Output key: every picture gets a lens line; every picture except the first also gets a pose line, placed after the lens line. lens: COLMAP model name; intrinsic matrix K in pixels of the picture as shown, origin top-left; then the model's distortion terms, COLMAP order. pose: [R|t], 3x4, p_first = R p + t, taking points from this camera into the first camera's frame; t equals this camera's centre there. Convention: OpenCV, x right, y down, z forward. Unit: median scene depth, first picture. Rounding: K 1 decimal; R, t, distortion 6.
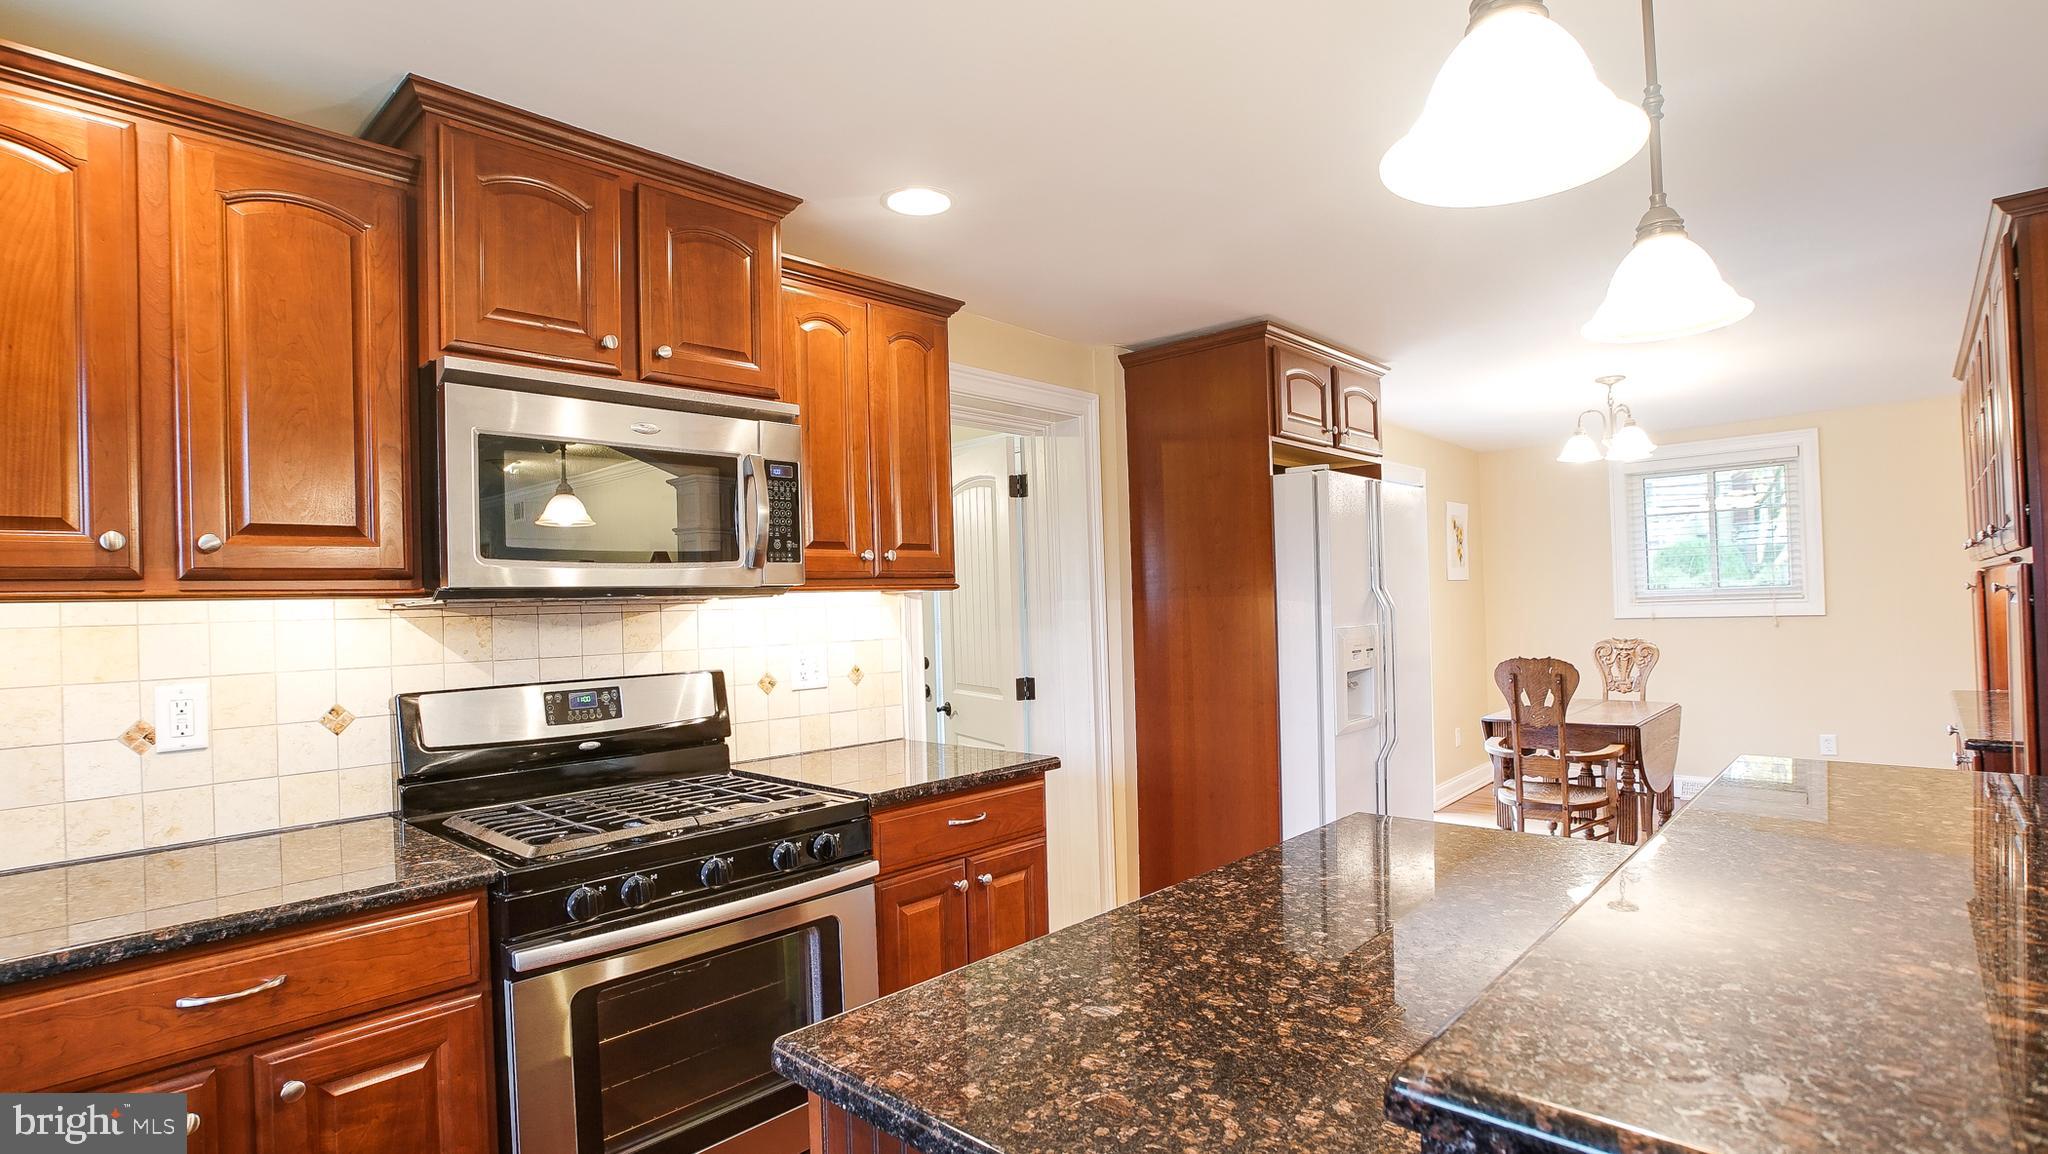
lens RADIAL K [[993.7, 0, 1016.4], [0, 993.7, 586.6], [0, 0, 1]] dist [-0.035931, 0.005074]
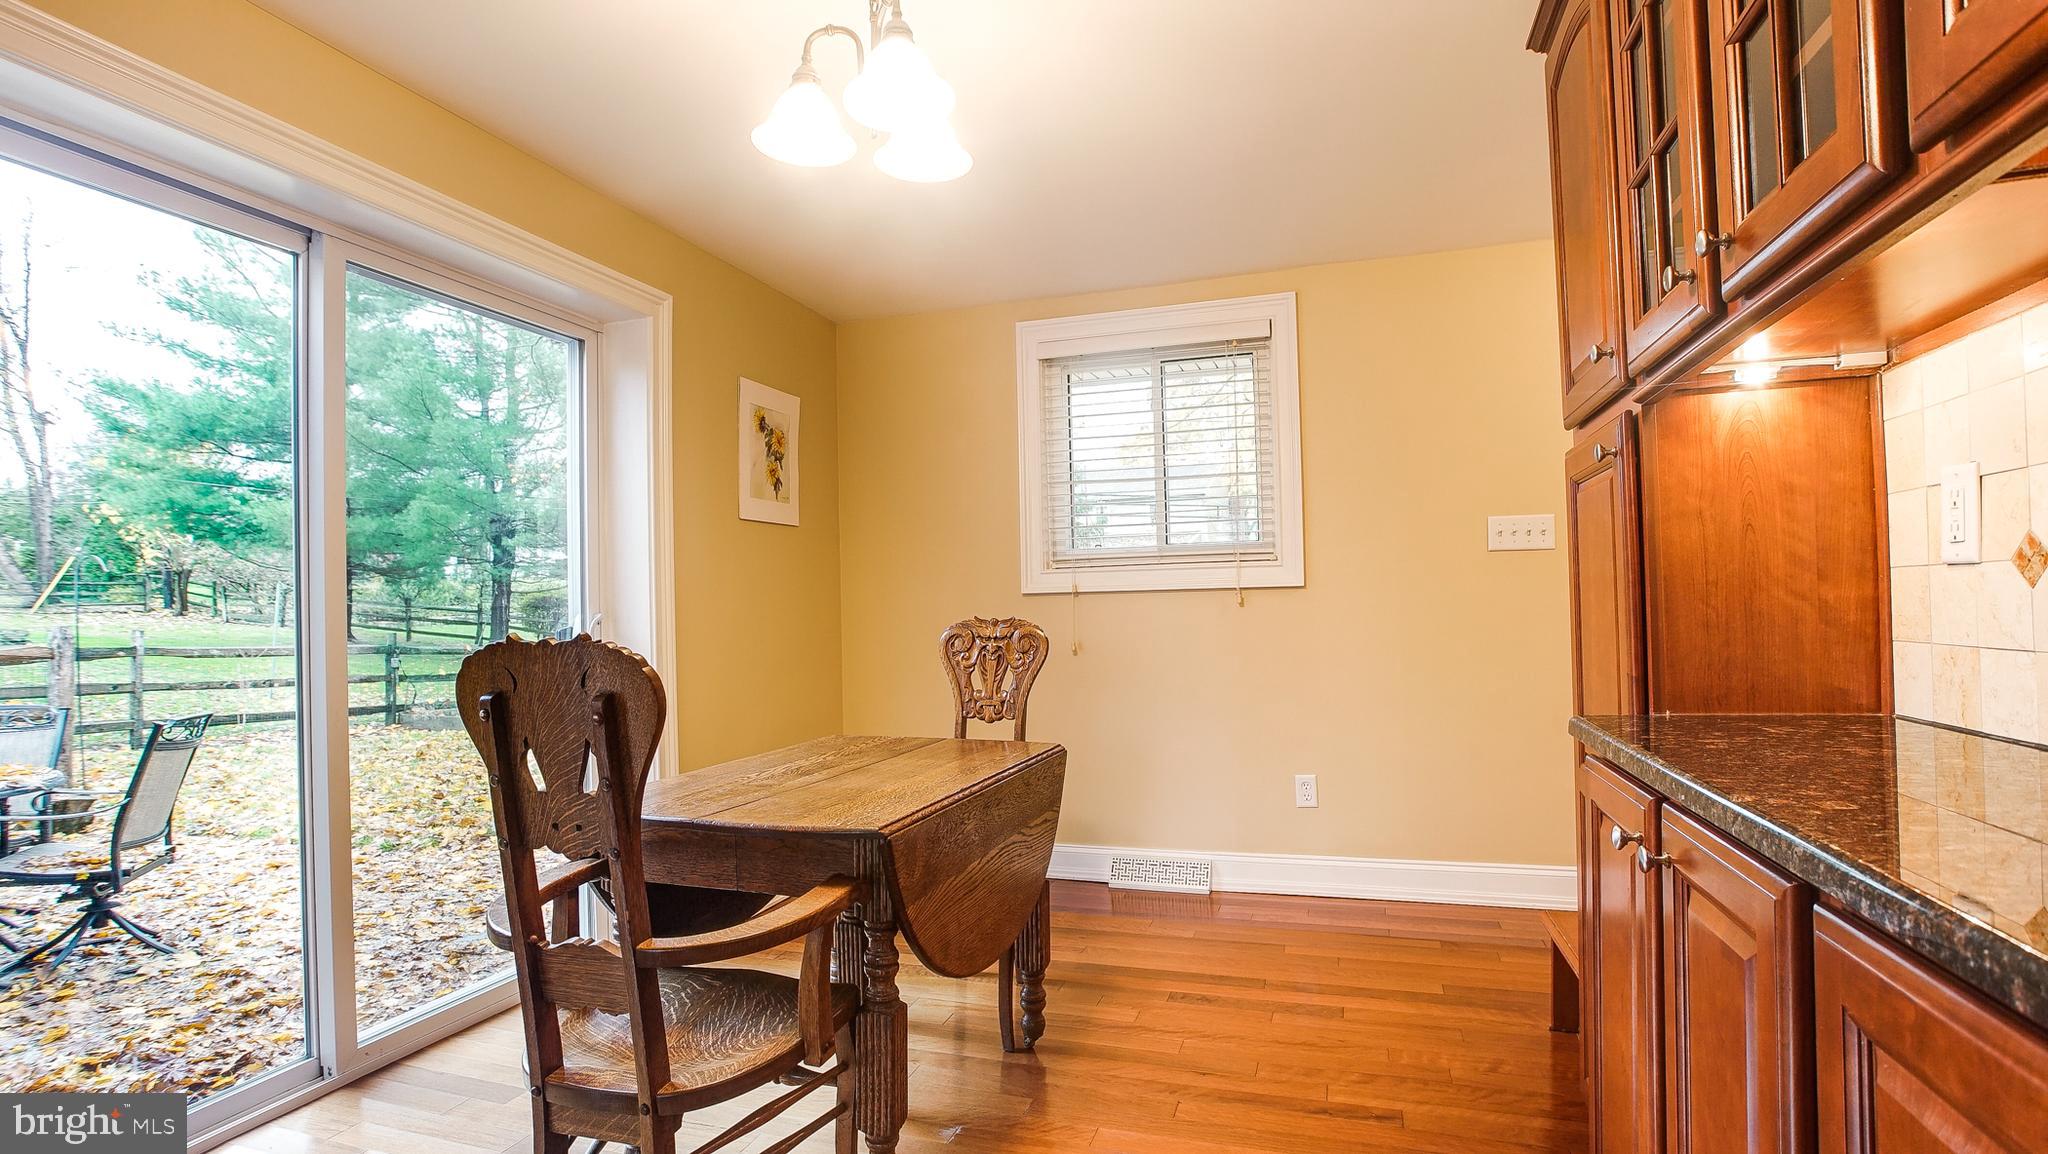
lens RADIAL K [[993.7, 0, 1036.5], [0, 993.7, 586.9], [0, 0, 1]] dist [-0.035931, 0.005074]
pose [[0.908829, 0.019052, 0.416733, 0.413956], [-0.013569, 0.999778, -0.016117, 0.043772], [-0.416948, 0.008993, 0.908886, 0.495882]]
